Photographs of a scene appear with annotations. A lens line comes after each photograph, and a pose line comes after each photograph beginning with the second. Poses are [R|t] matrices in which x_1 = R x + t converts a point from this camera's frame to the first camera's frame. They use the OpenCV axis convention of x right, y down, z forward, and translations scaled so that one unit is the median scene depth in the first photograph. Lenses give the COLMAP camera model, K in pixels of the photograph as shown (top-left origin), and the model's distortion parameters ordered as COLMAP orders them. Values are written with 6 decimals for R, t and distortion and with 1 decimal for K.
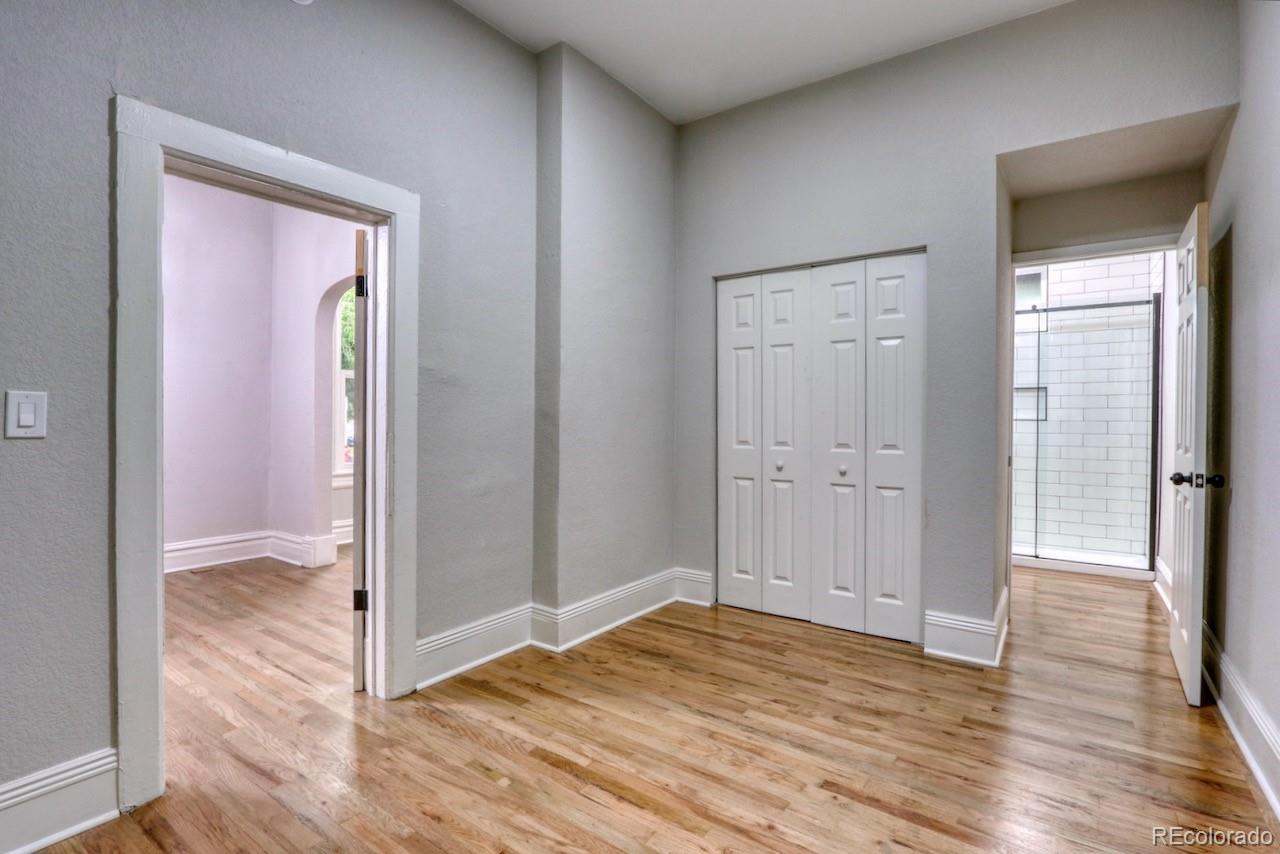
lens RADIAL K [[605.9, 0, 633.7], [0, 605.9, 432.9], [0, 0, 1]] dist [-0.013899, 0.000289]
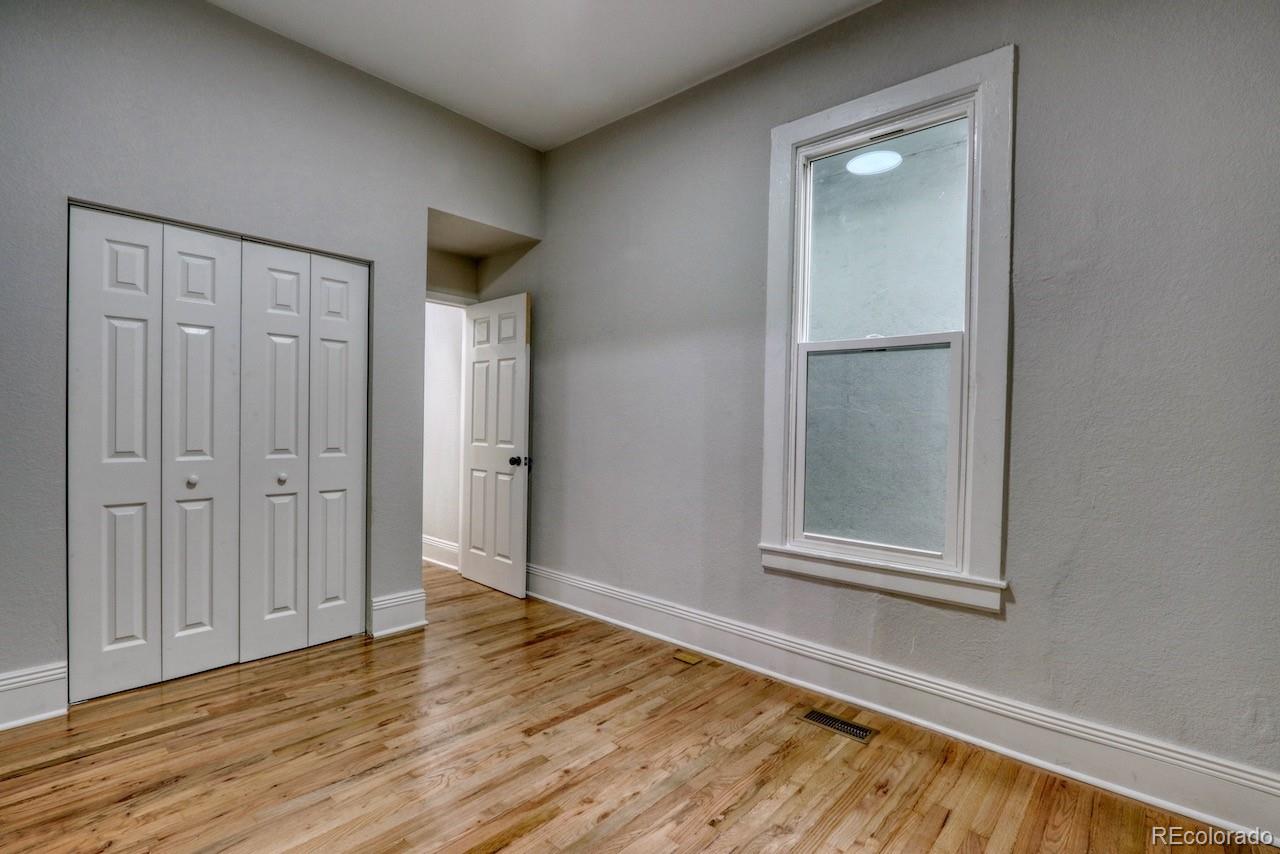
lens RADIAL K [[580.9, 0, 640.0], [0, 580.9, 435.1], [0, 0, 1]] dist [-0.026137, 0.006136]
pose [[0.117562, -0.020387, 0.992856, -0.500203], [0.011033, 0.999754, 0.019222, -0.014511], [-0.993004, 0.008694, 0.117758, 0.415423]]
